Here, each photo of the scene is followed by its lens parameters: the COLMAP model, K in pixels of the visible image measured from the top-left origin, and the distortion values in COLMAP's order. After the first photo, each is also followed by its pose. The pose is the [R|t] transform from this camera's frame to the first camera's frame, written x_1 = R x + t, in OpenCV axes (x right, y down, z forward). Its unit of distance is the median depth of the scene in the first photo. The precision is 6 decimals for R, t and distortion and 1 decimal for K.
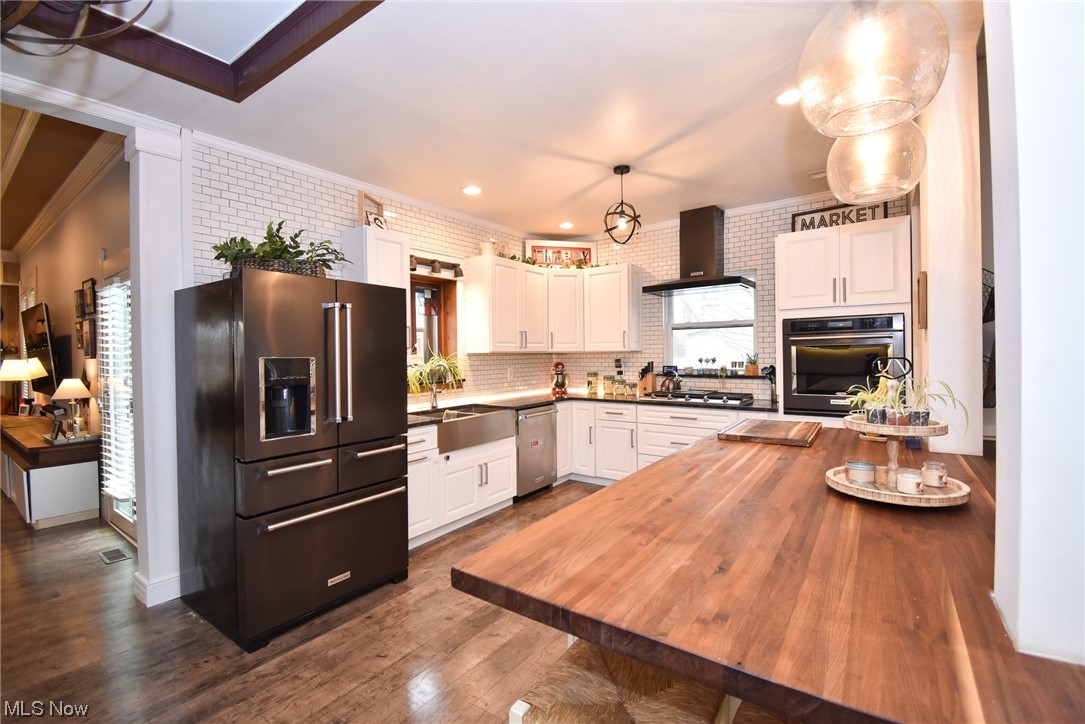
lens RADIAL K [[478.8, 0, 542.2], [0, 478.8, 361.3], [0, 0, 1]] dist [0.003083, -0.012188]
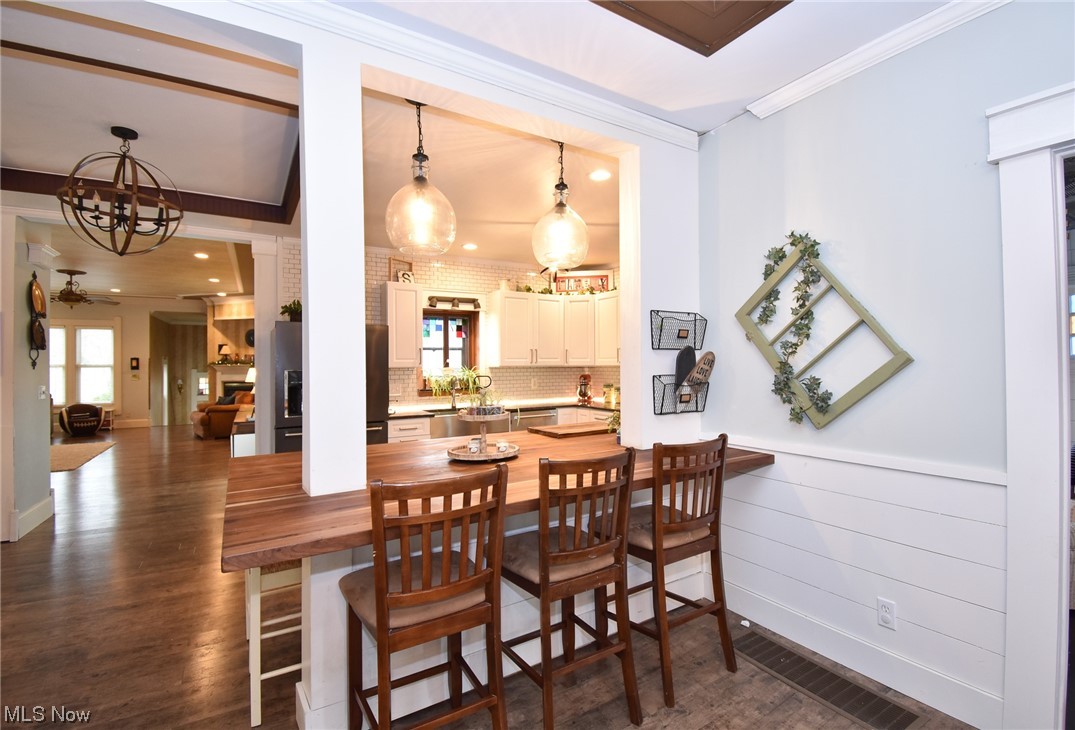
lens RADIAL K [[493.9, 0, 553.7], [0, 493.9, 360.5], [0, 0, 1]] dist [0.004141, -0.001209]
pose [[0.926059, 0.003215, -0.377365, 0.557978], [-0.010715, 0.999785, -0.017779, -0.013378], [0.377227, 0.020508, 0.925894, -0.178087]]
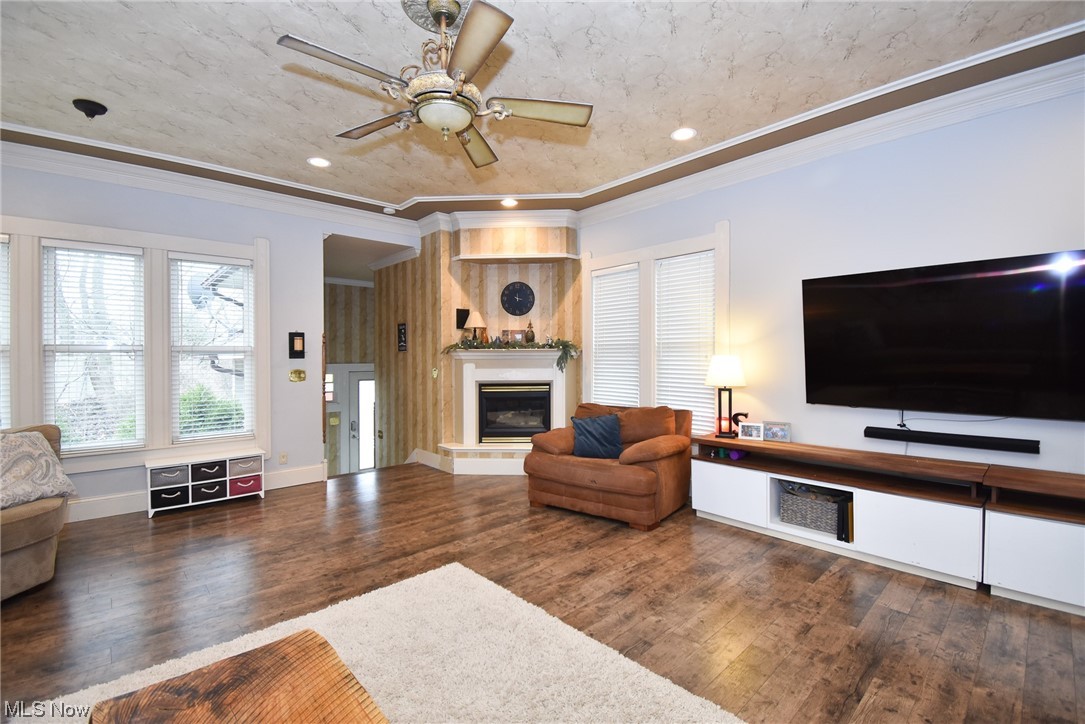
lens RADIAL K [[478.8, 0, 543.6], [0, 478.8, 356.6], [0, 0, 1]] dist [0.003083, -0.012188]
pose [[0.984139, 0.011141, -0.177049, -1.779791], [-0.013566, 0.999830, -0.012496, 0.015200], [0.176880, 0.014699, 0.984123, 0.406315]]
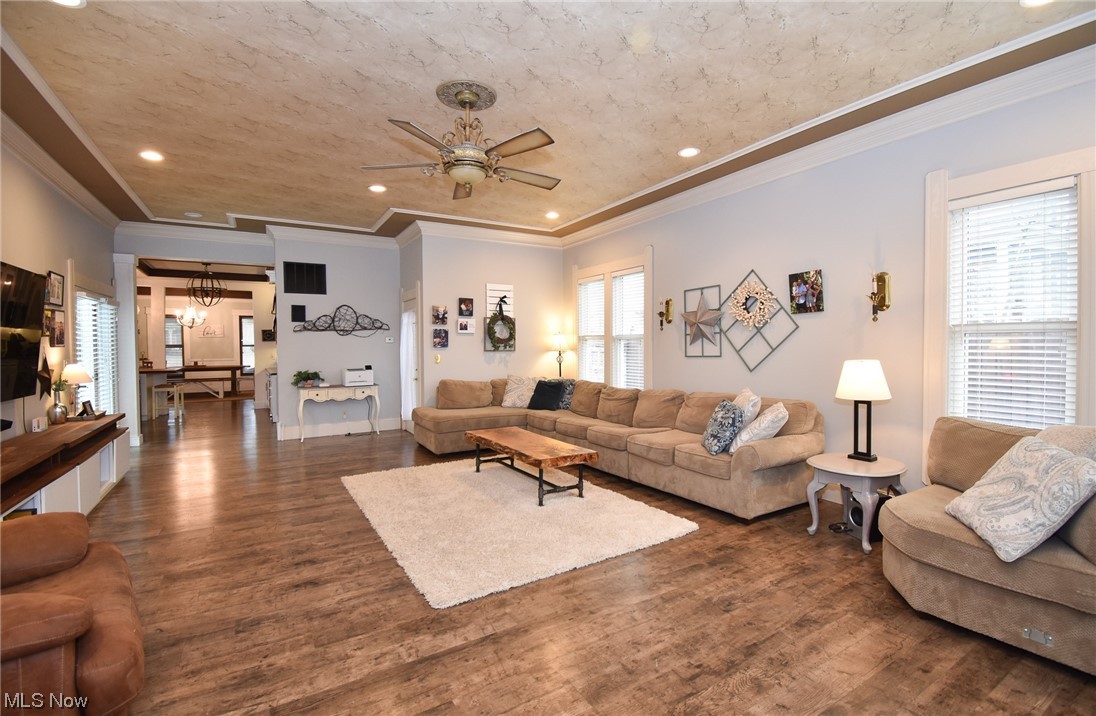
lens RADIAL K [[479.1, 0, 547.5], [0, 479.1, 348.8], [0, 0, 1]] dist [-0.000547, -0.000726]
pose [[-0.927979, 0.017983, 0.372198, -2.388105], [0.026861, 0.999465, 0.018682, 0.005668], [-0.371663, 0.027334, -0.927965, 1.591483]]
